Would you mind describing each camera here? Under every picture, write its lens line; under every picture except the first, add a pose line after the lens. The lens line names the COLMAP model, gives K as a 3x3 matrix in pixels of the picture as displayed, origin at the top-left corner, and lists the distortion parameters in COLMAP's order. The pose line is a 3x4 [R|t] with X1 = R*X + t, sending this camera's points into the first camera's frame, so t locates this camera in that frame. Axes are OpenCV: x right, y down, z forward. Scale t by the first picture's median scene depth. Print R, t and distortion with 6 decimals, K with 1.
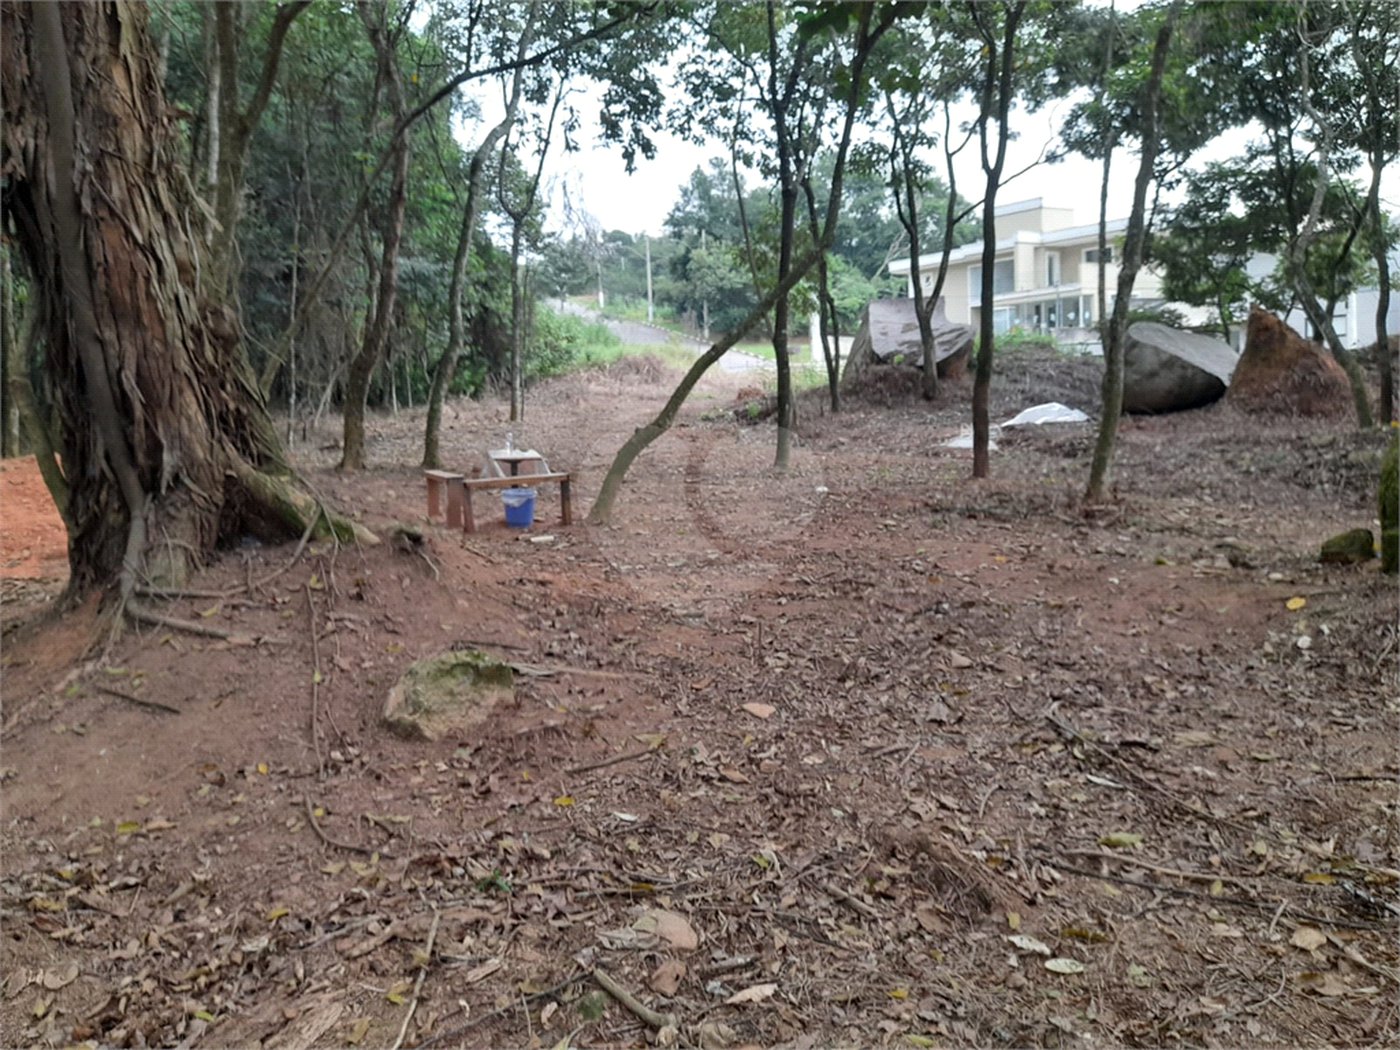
lens RADIAL K [[1027.8, 0, 700.0], [0, 1027.8, 525.0], [0, 0, 1]] dist [0.005632, -0.009716]
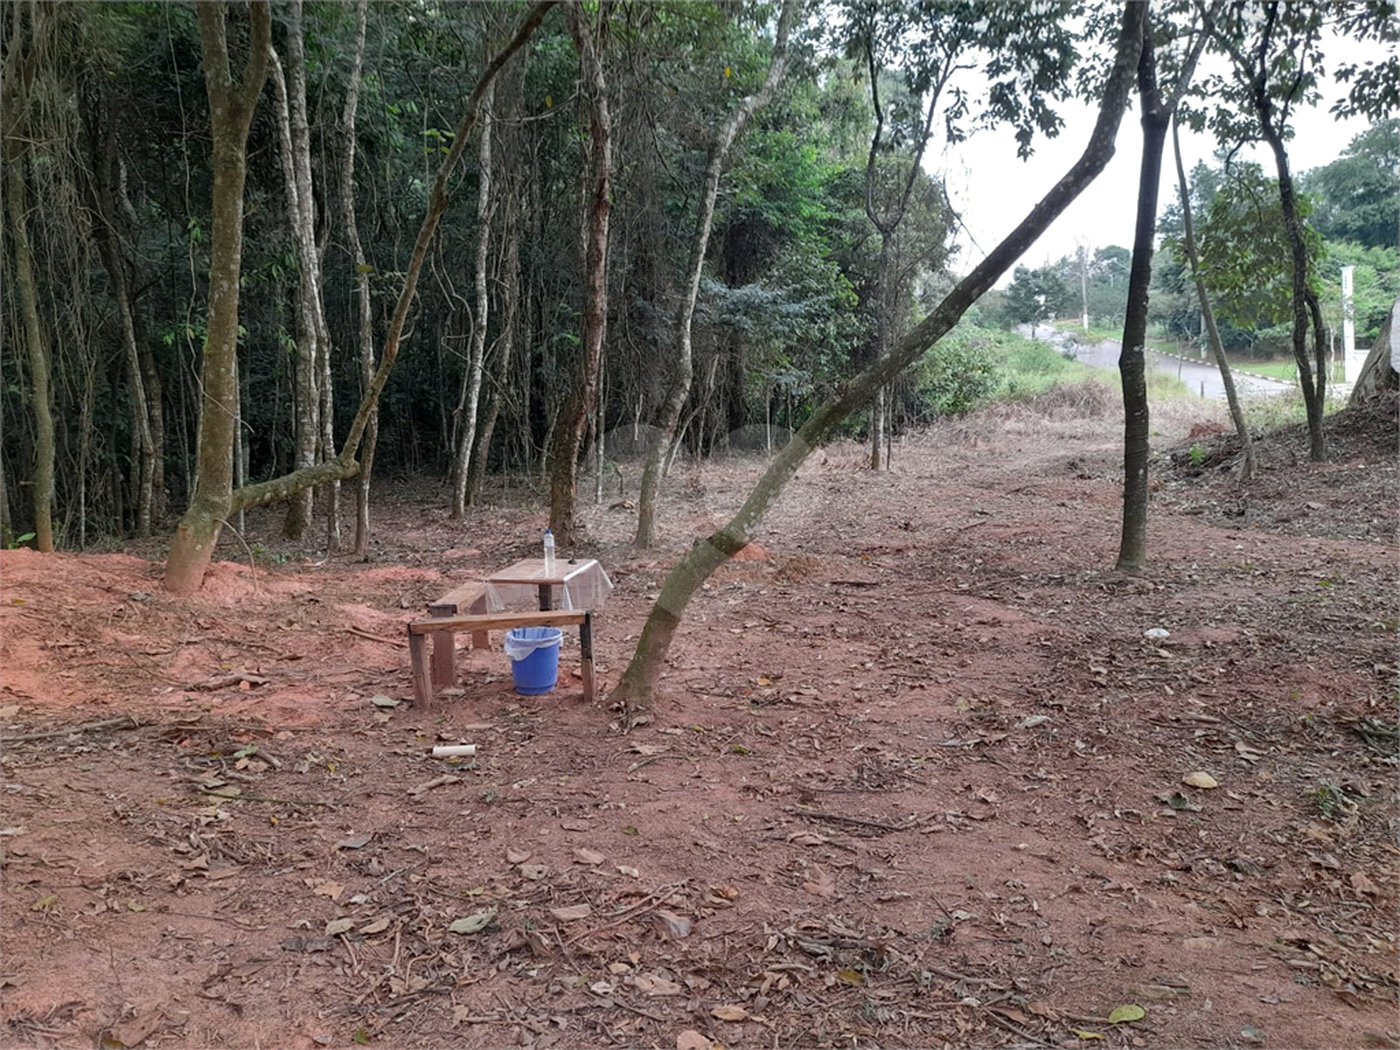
lens RADIAL K [[1027.8, 0, 700.0], [0, 1027.8, 525.0], [0, 0, 1]] dist [0.005632, -0.009716]
pose [[0.893468, 0.024436, -0.448463, 0.068063], [-0.037960, 0.999055, -0.021191, -0.033350], [0.447521, 0.035957, 0.893550, 0.187926]]
